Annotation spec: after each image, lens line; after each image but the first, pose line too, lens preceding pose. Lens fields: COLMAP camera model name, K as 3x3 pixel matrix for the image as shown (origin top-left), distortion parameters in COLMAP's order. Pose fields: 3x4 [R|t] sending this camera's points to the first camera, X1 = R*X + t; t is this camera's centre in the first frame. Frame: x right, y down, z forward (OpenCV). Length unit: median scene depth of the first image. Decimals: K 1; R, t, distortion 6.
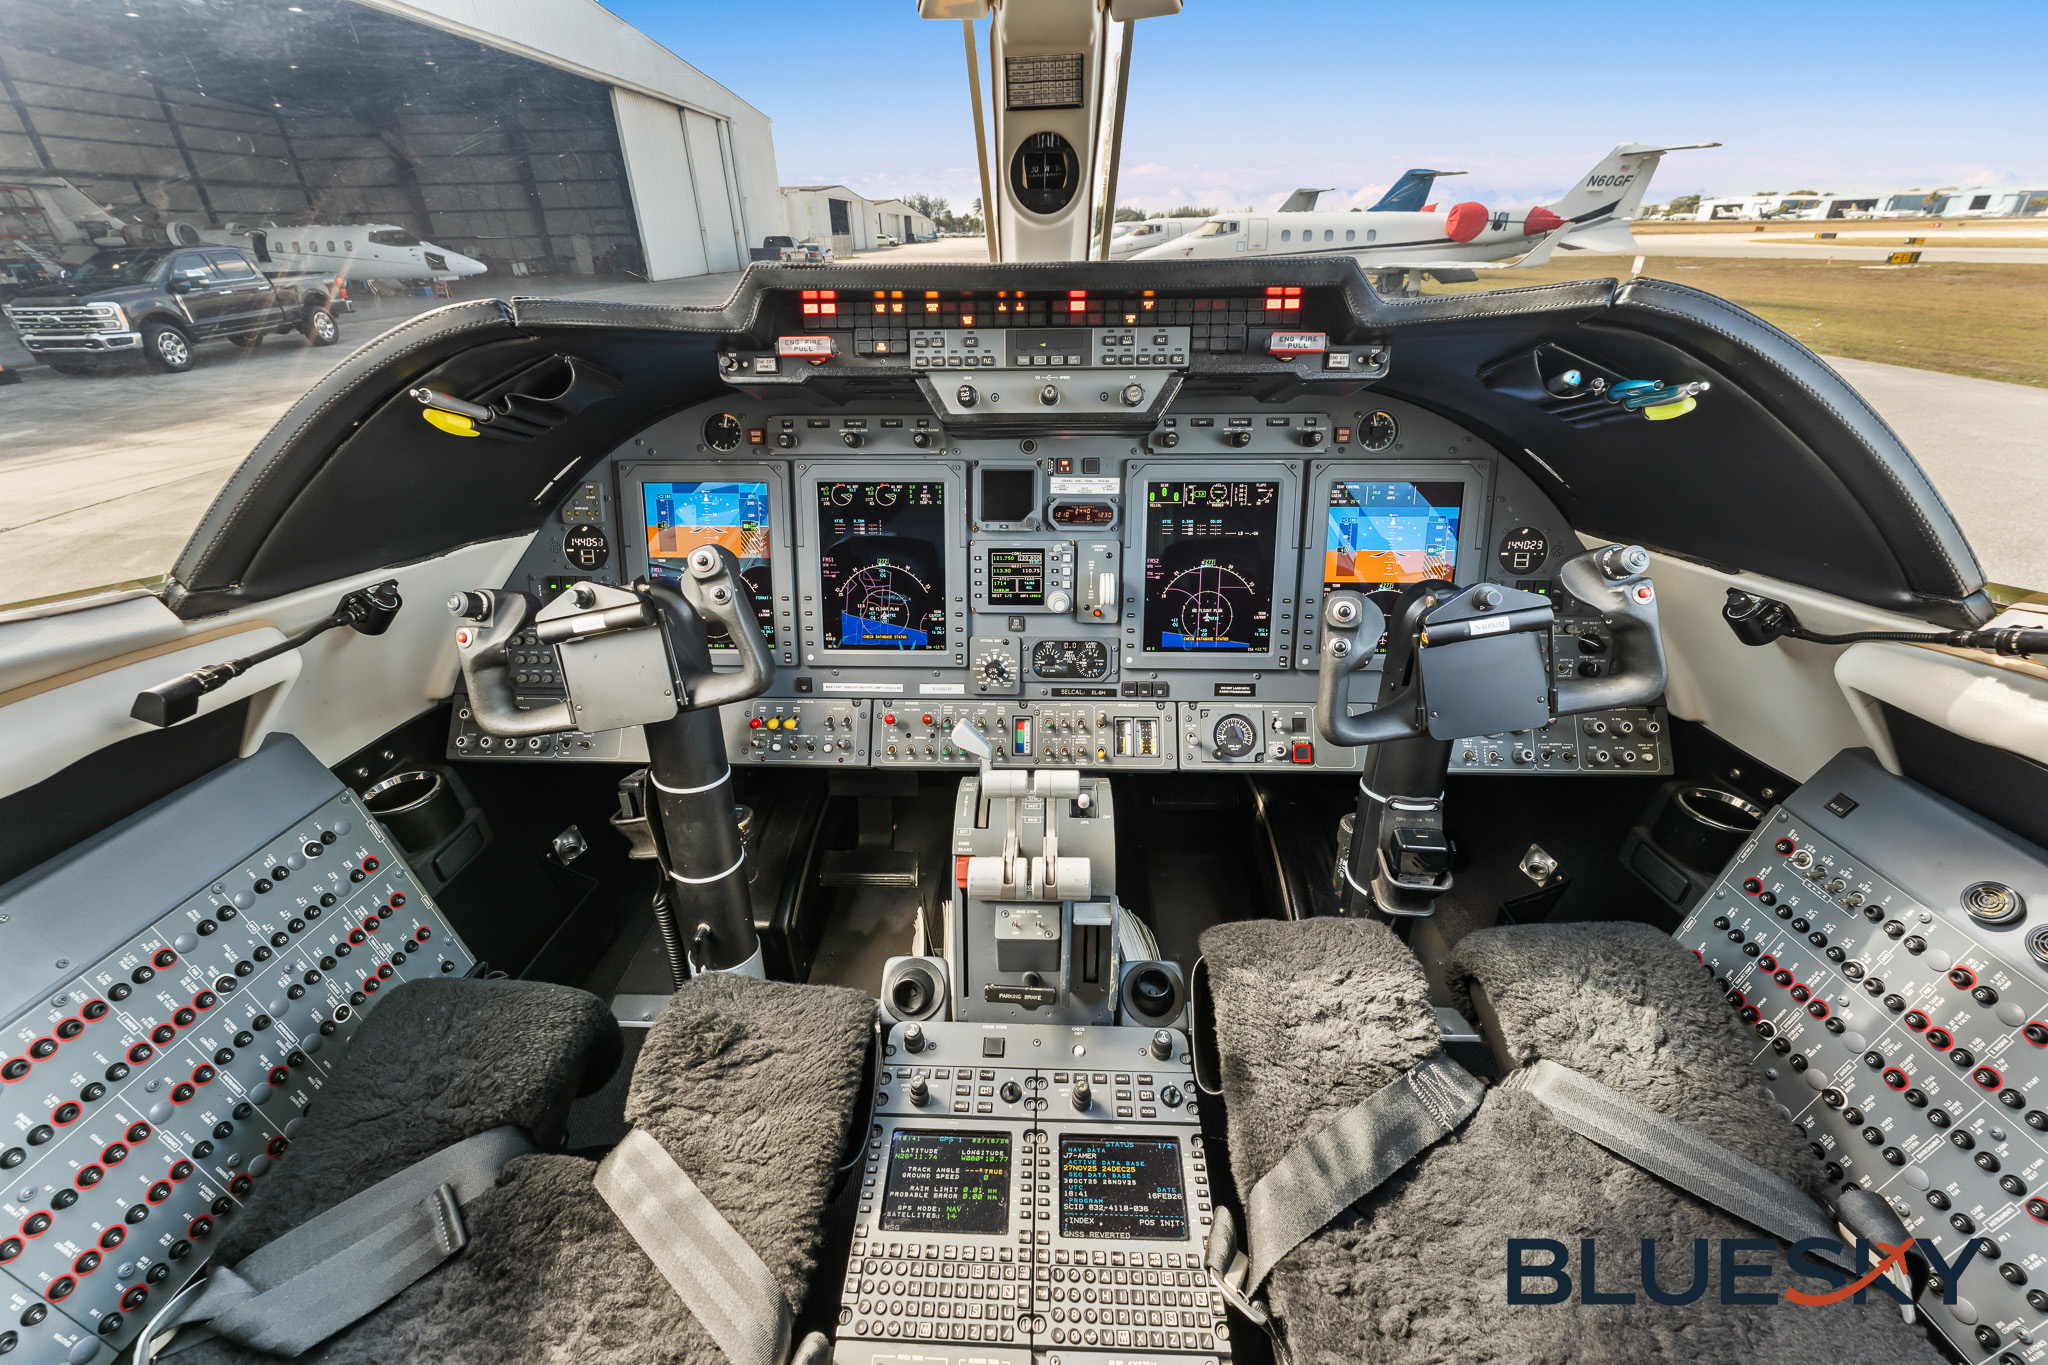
lens RADIAL K [[814.7, 0, 1021.0], [0, 814.7, 680.1], [0, 0, 1]] dist [-0.002062, -0.000779]
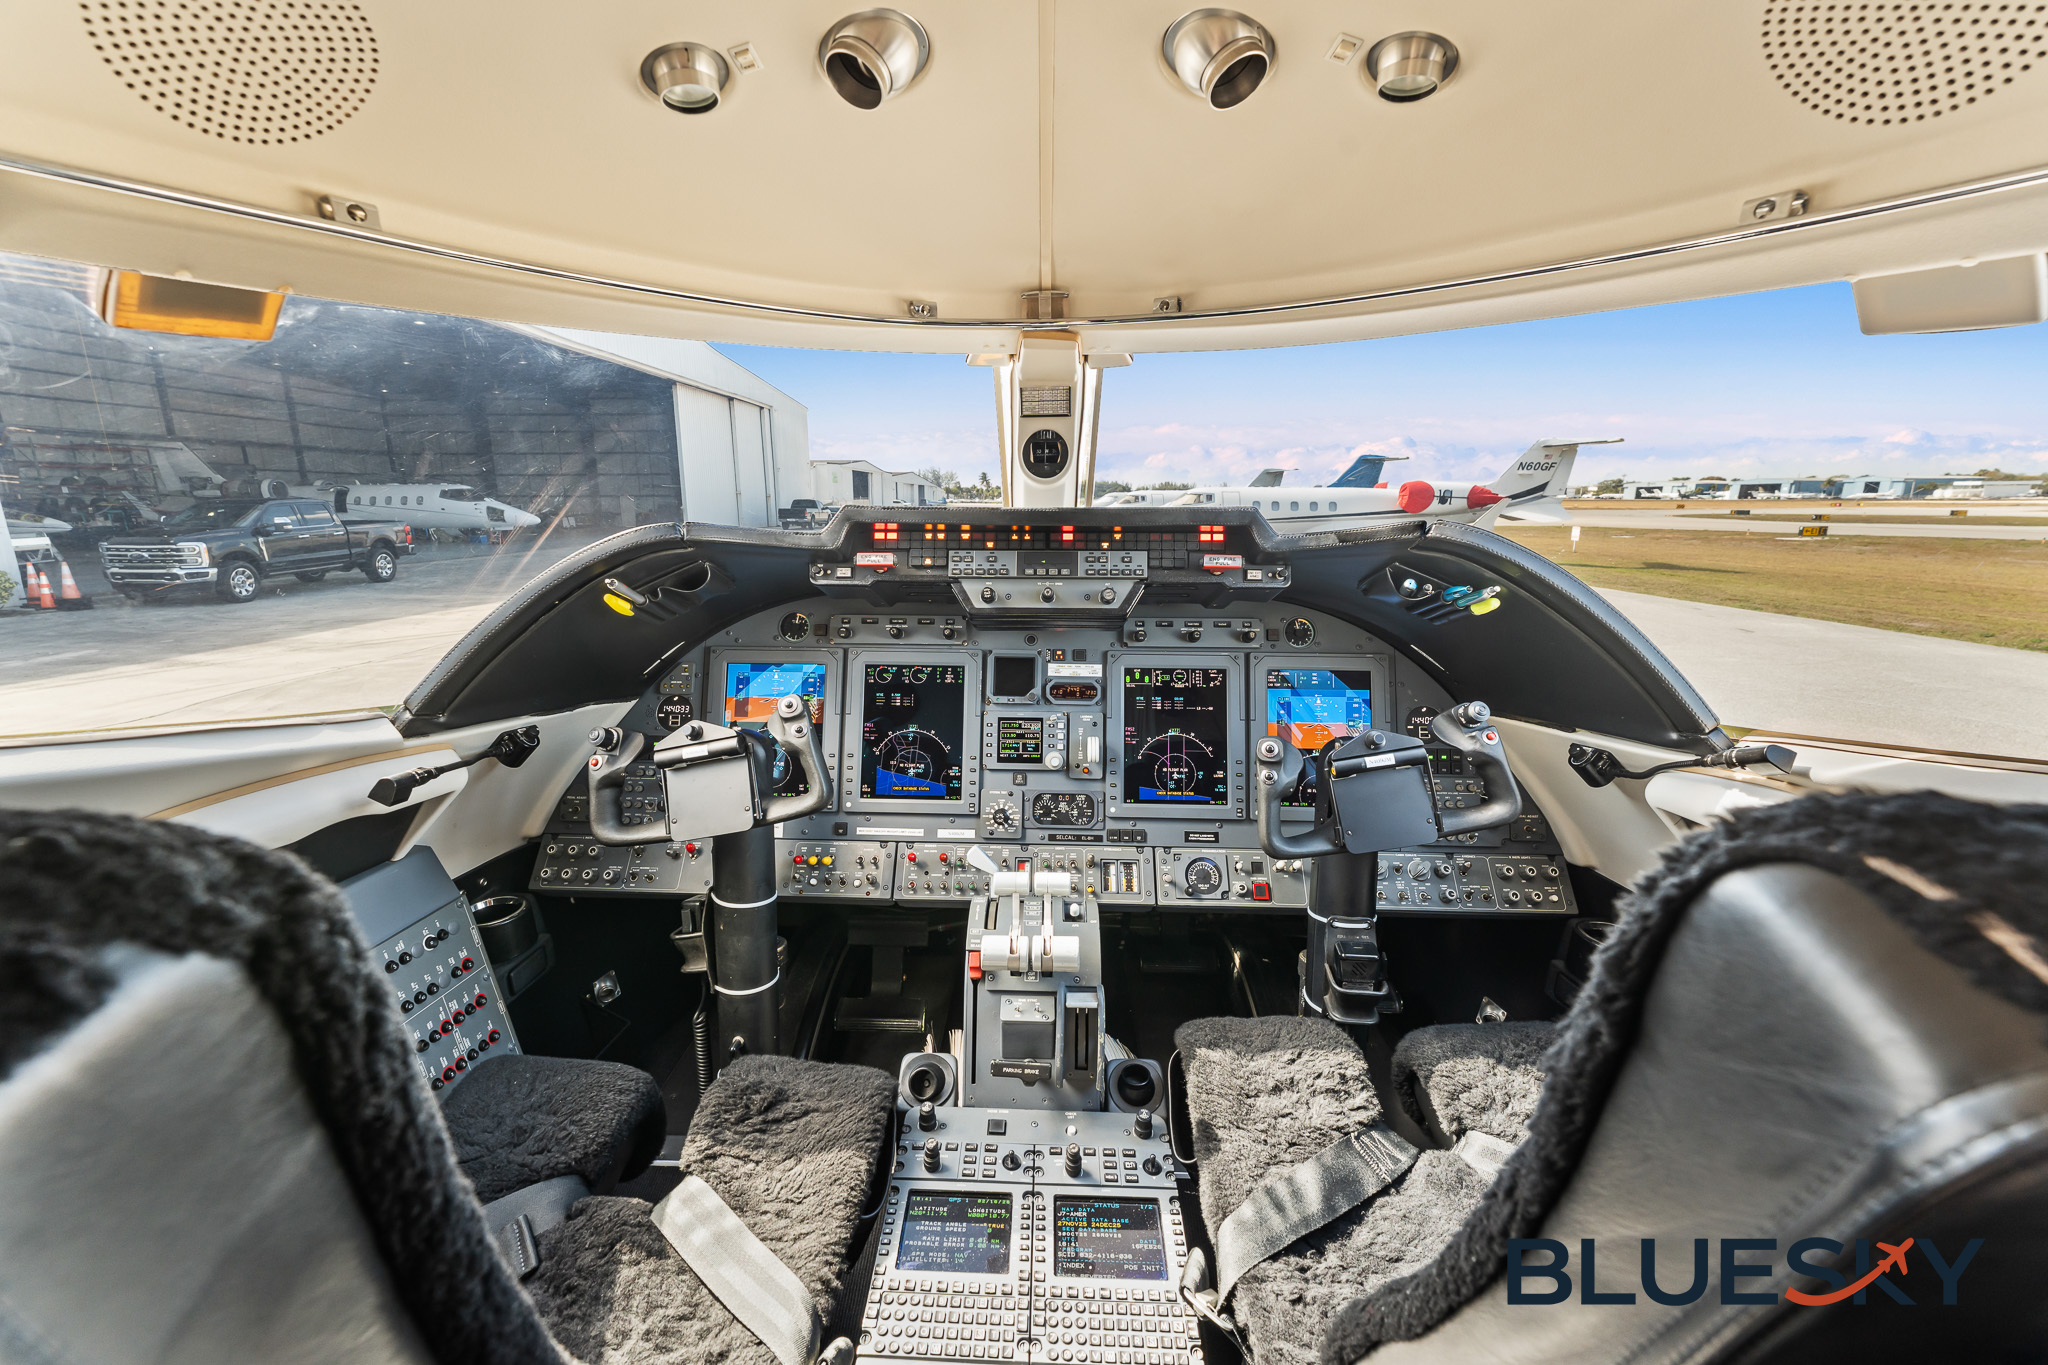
lens RADIAL K [[814.7, 0, 1021.0], [0, 814.7, 680.1], [0, 0, 1]] dist [-0.002062, -0.000779]
pose [[0.999893, 0.014395, 0.002776, -0.012357], [-0.013033, 0.959532, -0.281298, 0.179358], [-0.006713, 0.281232, 0.959616, -0.288991]]
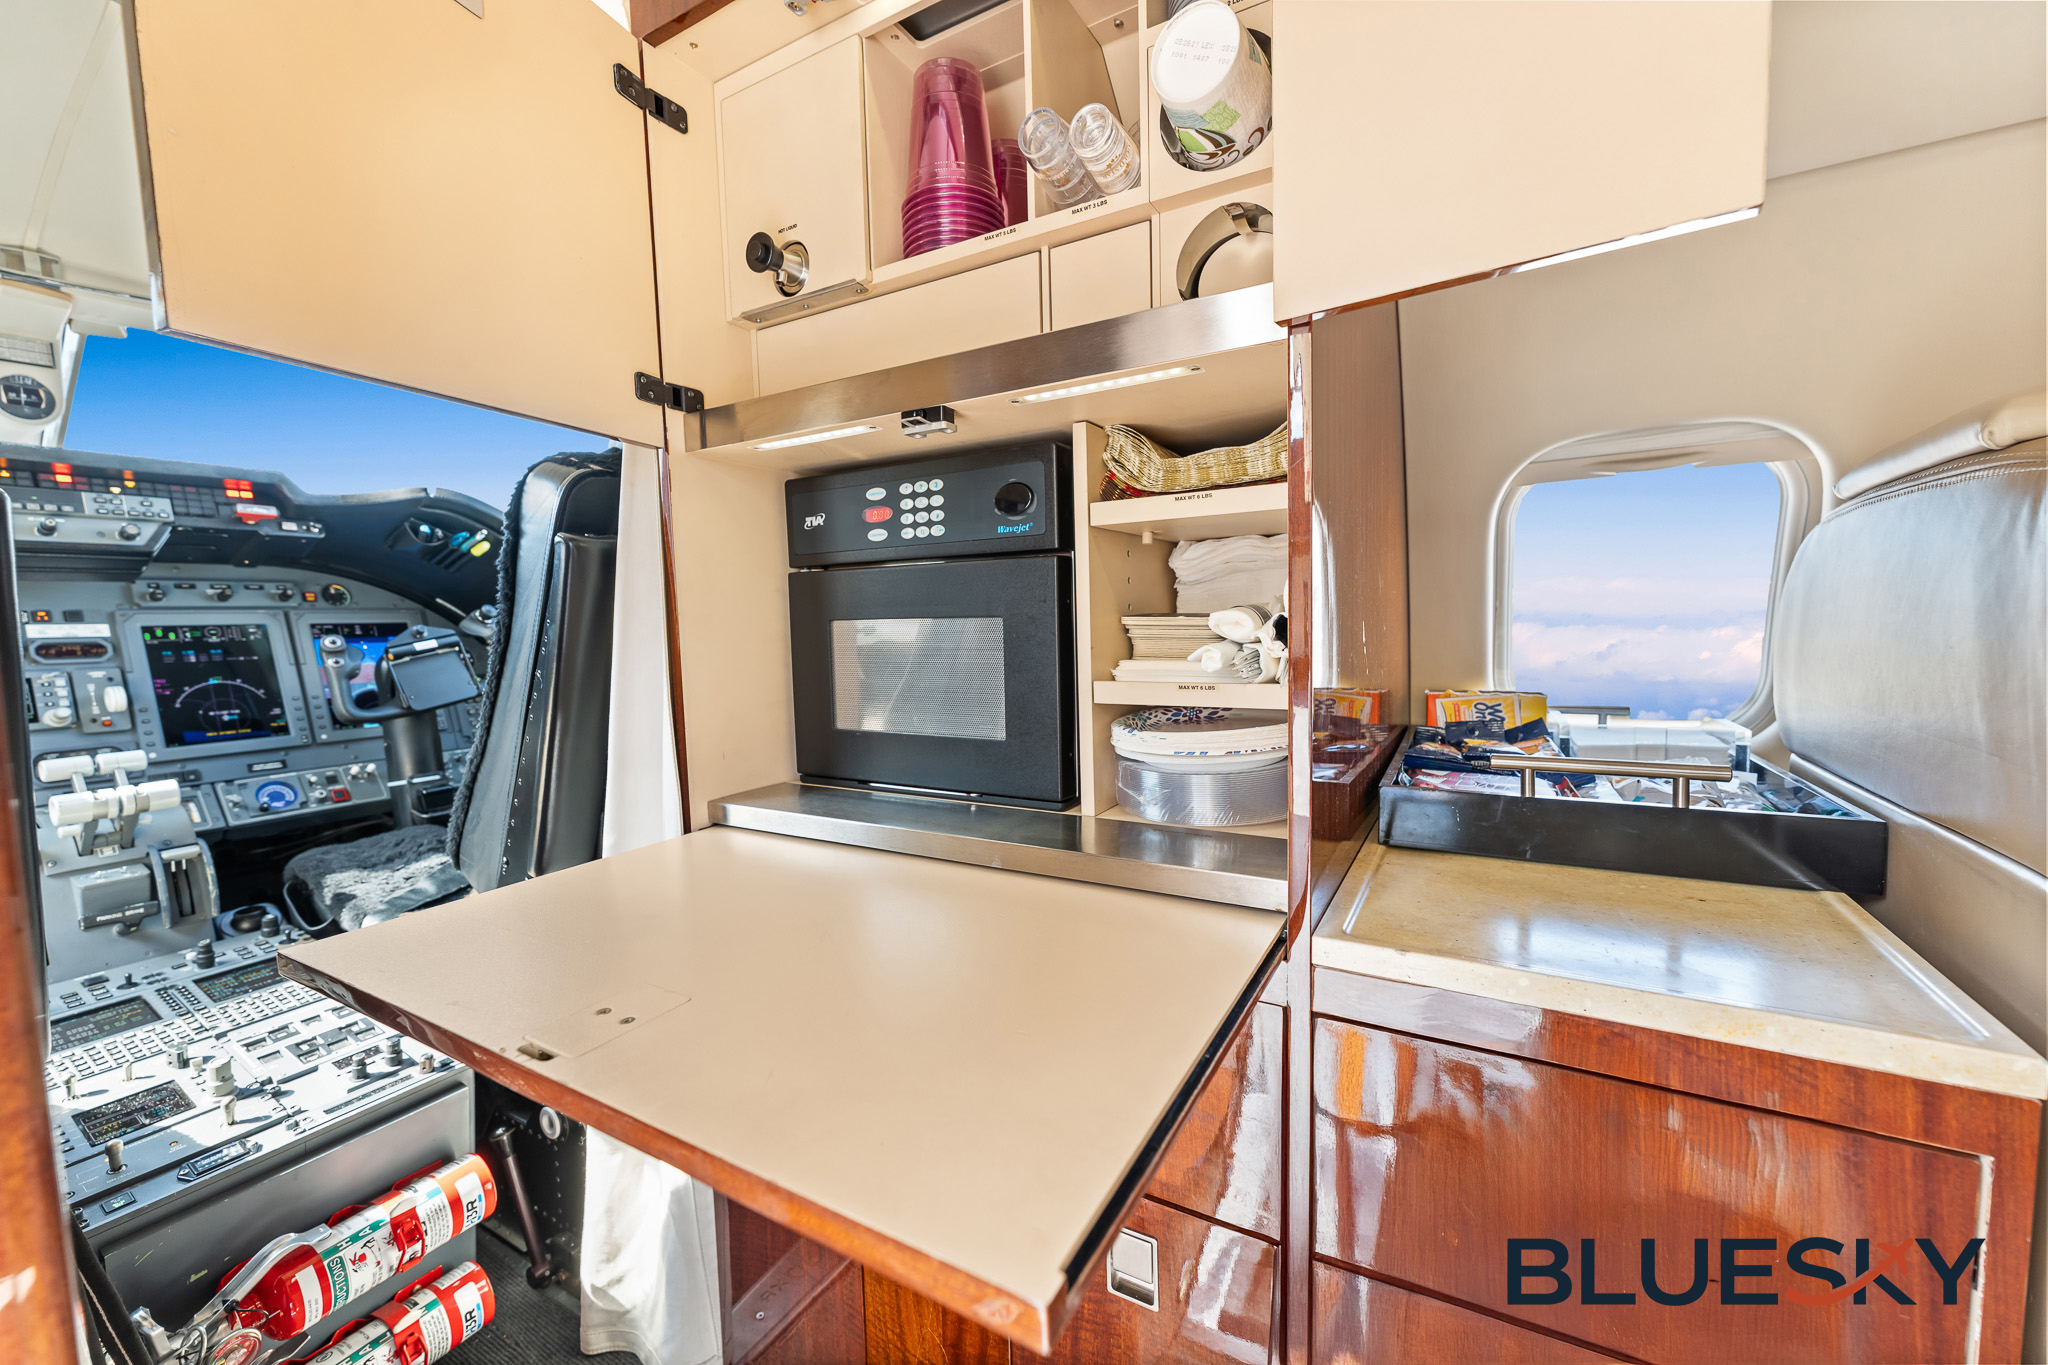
lens RADIAL K [[804.9, 0, 1024.0], [0, 804.9, 682.5], [0, 0, 1]] dist [-0.002055, -0.000267]
pose [[0.473931, -0.068903, 0.877862, -0.423877], [0.443845, 0.879720, -0.170569, 0.936136], [-0.760520, 0.470472, 0.447509, -0.871342]]
